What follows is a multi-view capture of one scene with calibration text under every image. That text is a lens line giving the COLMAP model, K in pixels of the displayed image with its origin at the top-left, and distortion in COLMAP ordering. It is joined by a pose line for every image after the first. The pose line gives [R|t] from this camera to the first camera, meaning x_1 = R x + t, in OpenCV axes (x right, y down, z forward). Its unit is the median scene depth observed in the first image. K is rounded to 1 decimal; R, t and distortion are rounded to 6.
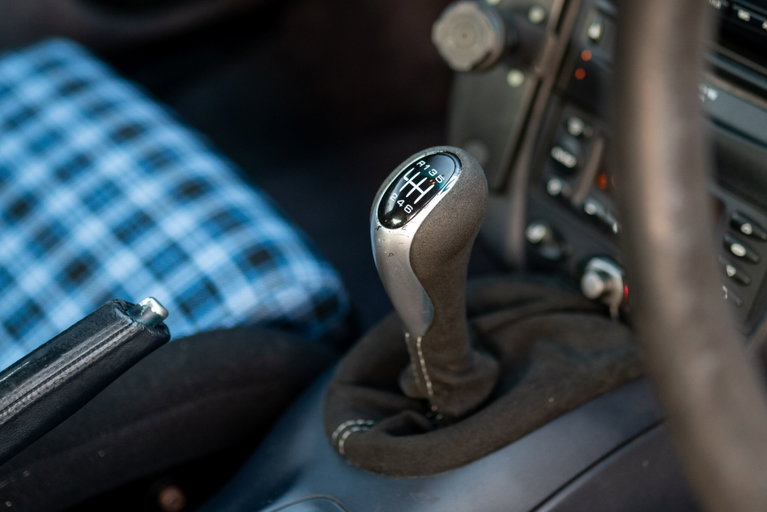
lens RADIAL K [[974.5, 0, 383.5], [0, 974.5, 256.0], [0, 0, 1]] dist [0.005305, -0.019676]
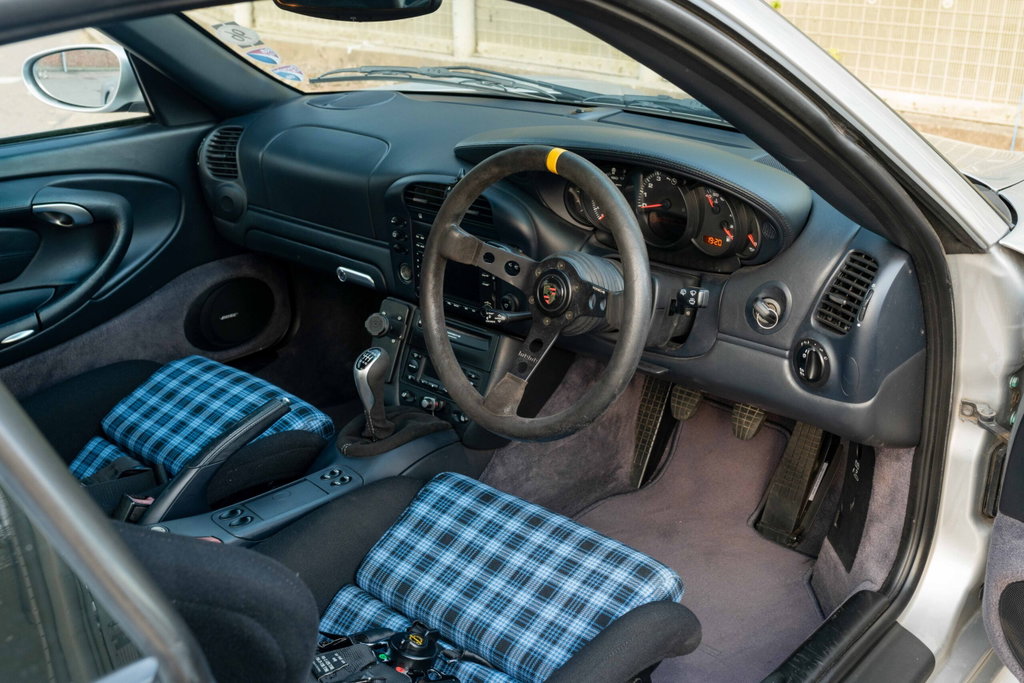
lens RADIAL K [[1301.0, 0, 512.0], [0, 1301.0, 341.5], [0, 0, 1]] dist [0.005305, -0.019676]
pose [[0.964485, 0.005968, 0.264070, -0.551415], [0.094448, 0.925854, -0.365888, 1.283765], [-0.246674, 0.377835, 0.892409, -2.550799]]
